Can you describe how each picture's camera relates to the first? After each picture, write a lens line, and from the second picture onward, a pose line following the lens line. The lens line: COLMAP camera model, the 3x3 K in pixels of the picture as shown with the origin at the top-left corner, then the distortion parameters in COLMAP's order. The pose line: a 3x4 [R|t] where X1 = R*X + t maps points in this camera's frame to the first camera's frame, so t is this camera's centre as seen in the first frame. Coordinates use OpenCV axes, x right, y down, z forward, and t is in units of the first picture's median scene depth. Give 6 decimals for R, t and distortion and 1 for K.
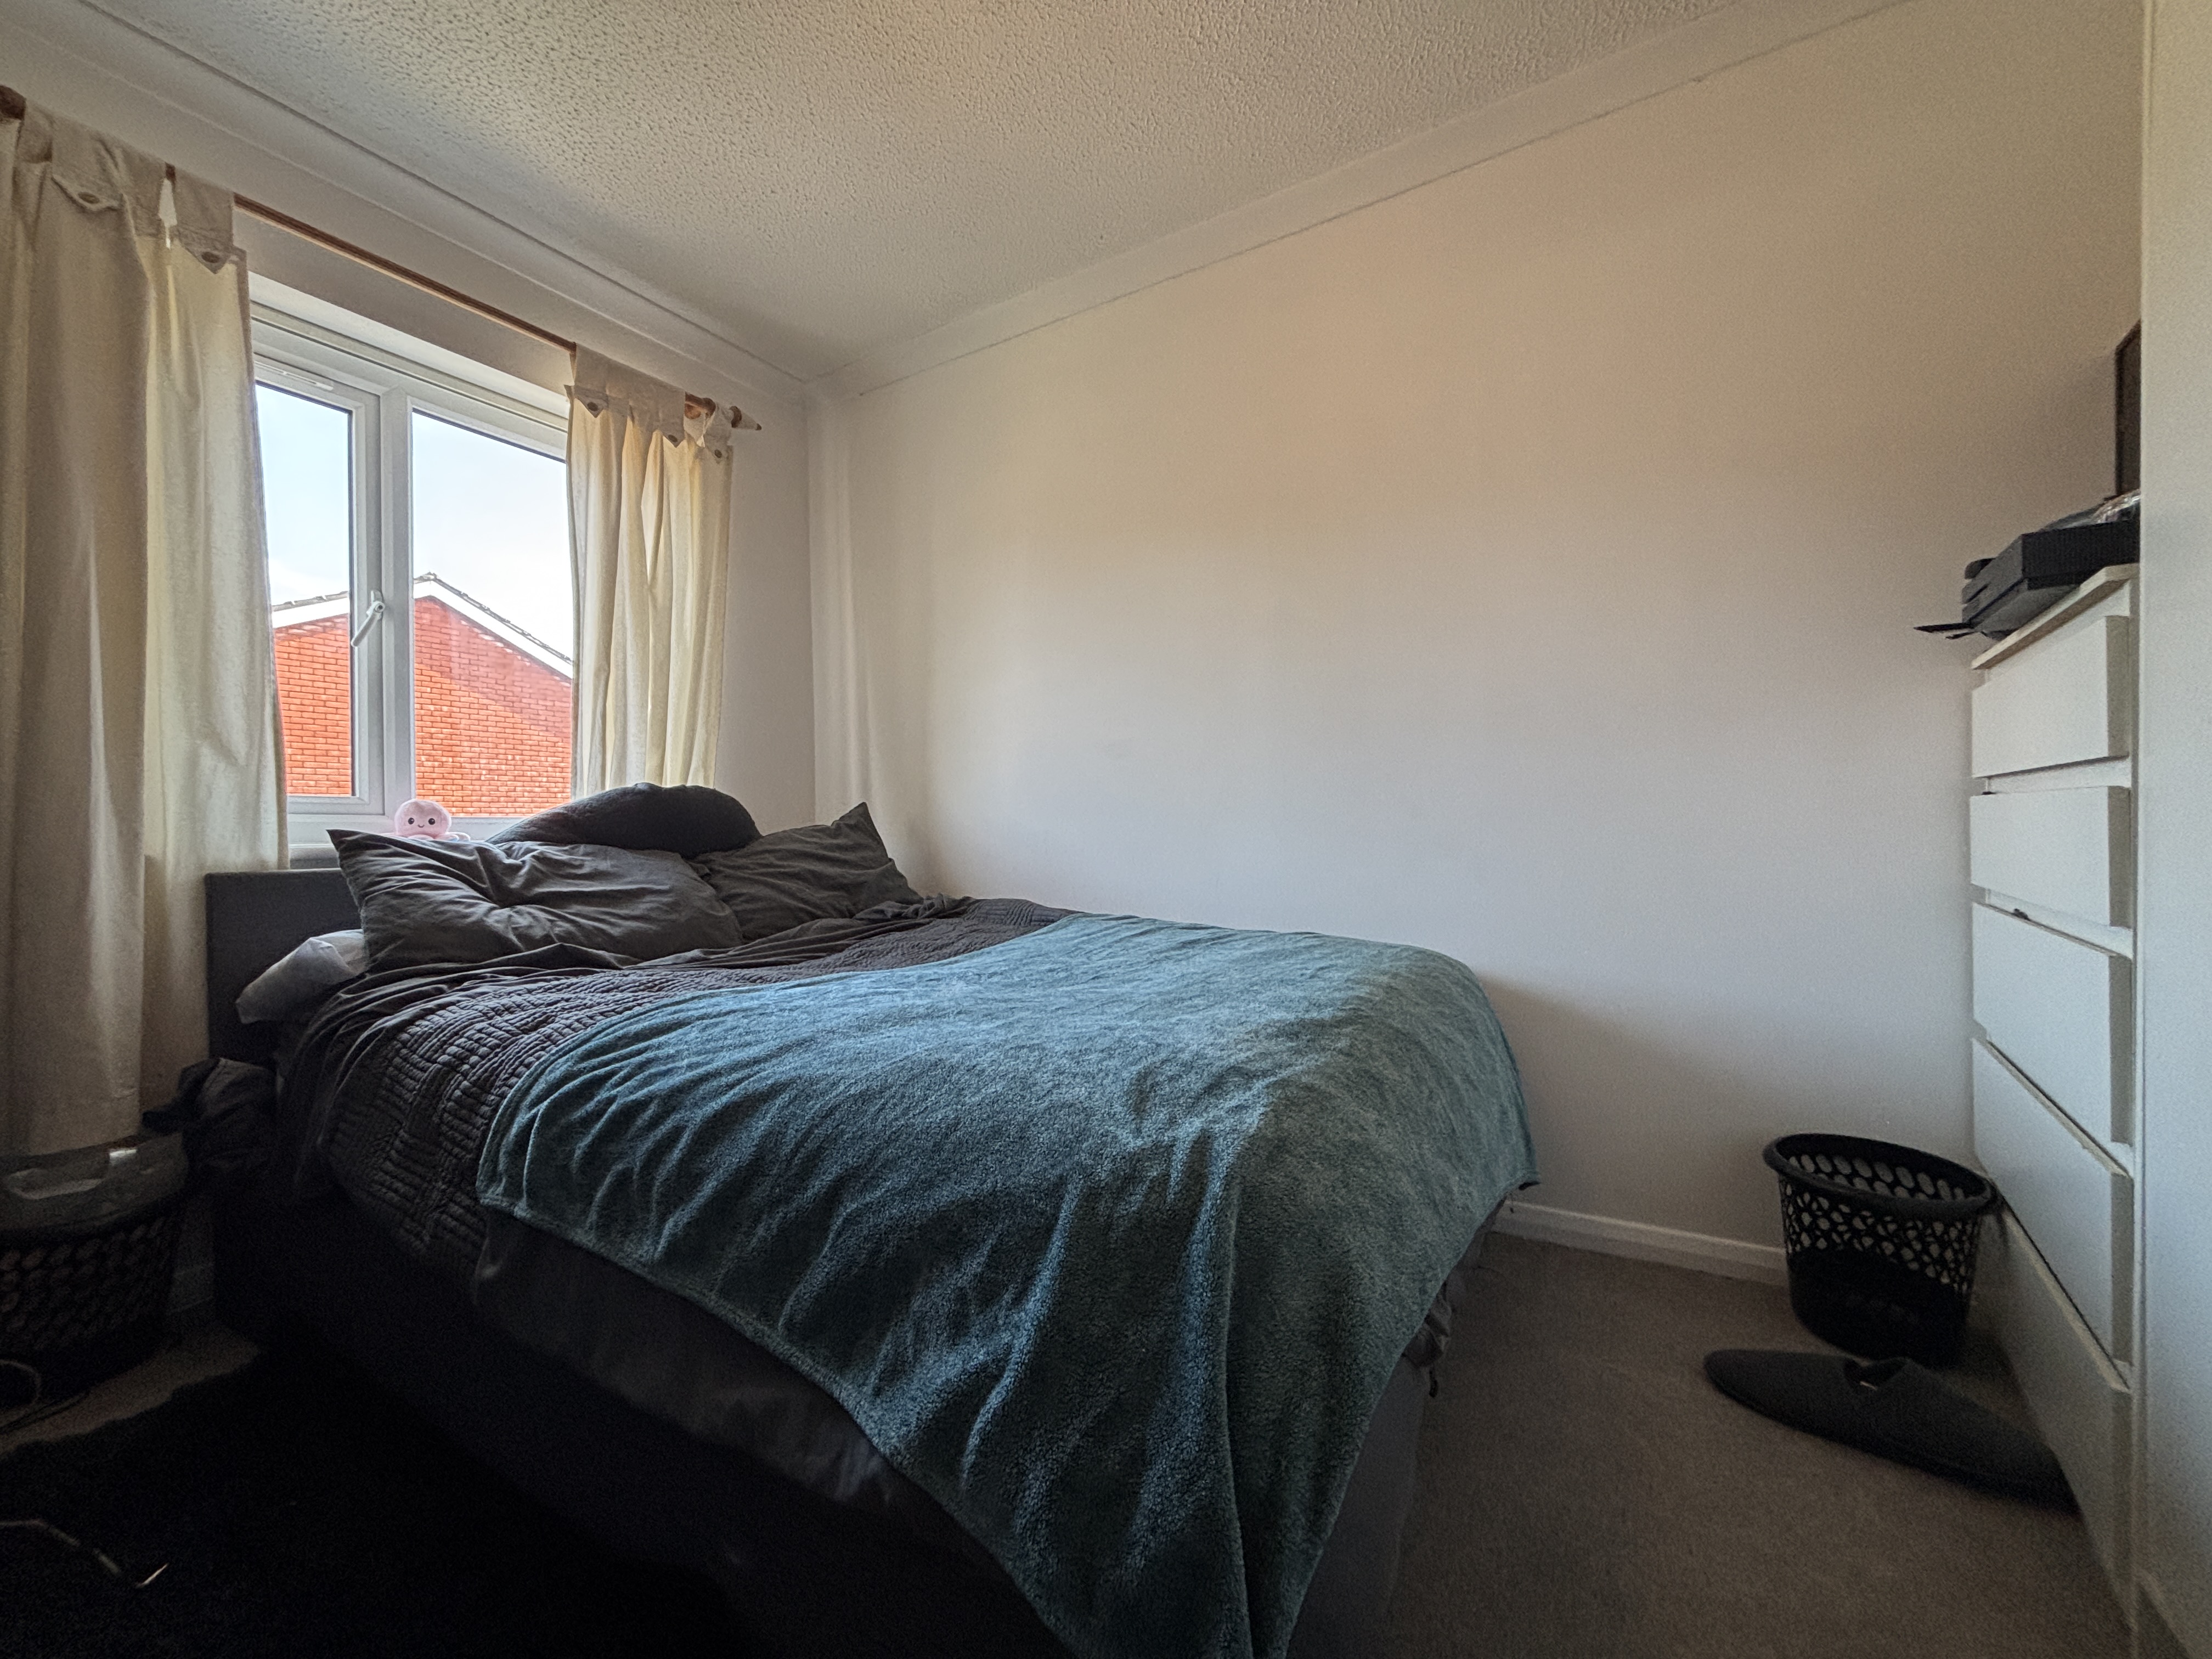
lens RADIAL K [[883.8, 0, 1100.7], [0, 883.8, 829.2], [0, 0, 1]] dist [0.003450, -0.000671]
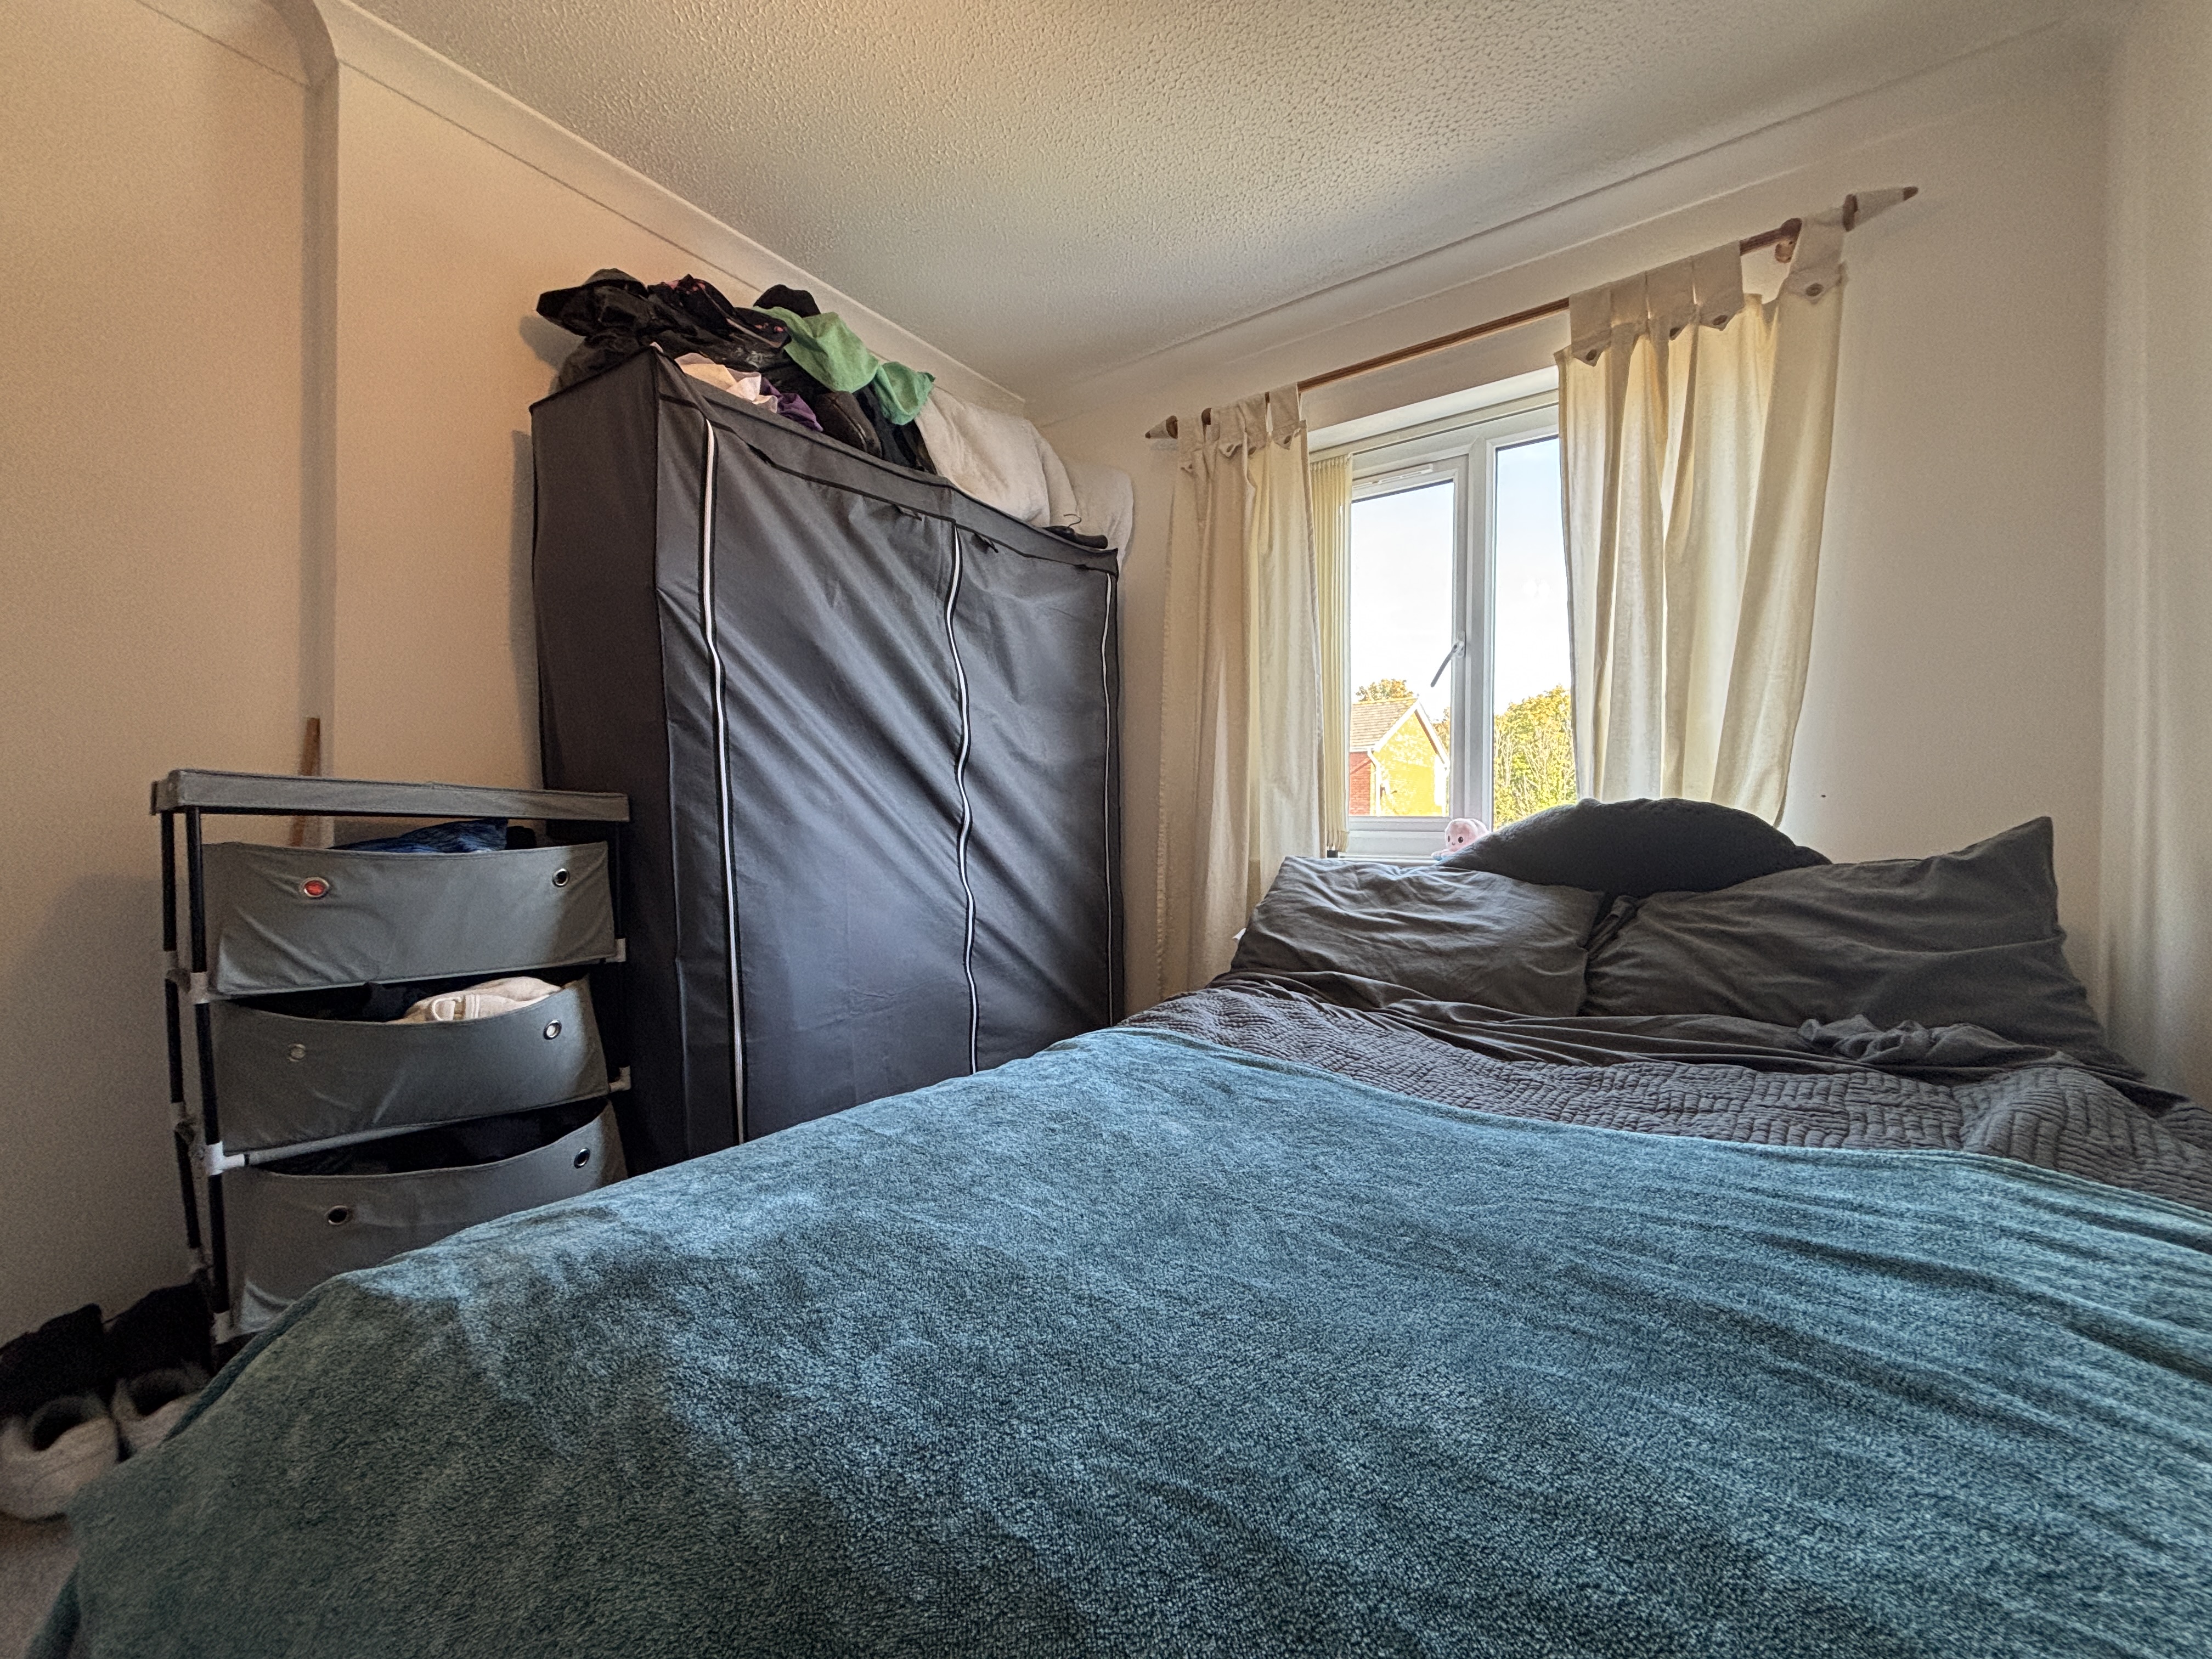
lens RADIAL K [[883.8, 0, 1100.7], [0, 883.8, 829.2], [0, 0, 1]] dist [0.003450, -0.000671]
pose [[-0.079121, 0.023754, -0.996582, 0.316235], [0.000379, 0.999717, 0.023798, -0.040714], [0.996865, 0.001505, -0.079107, 0.582895]]
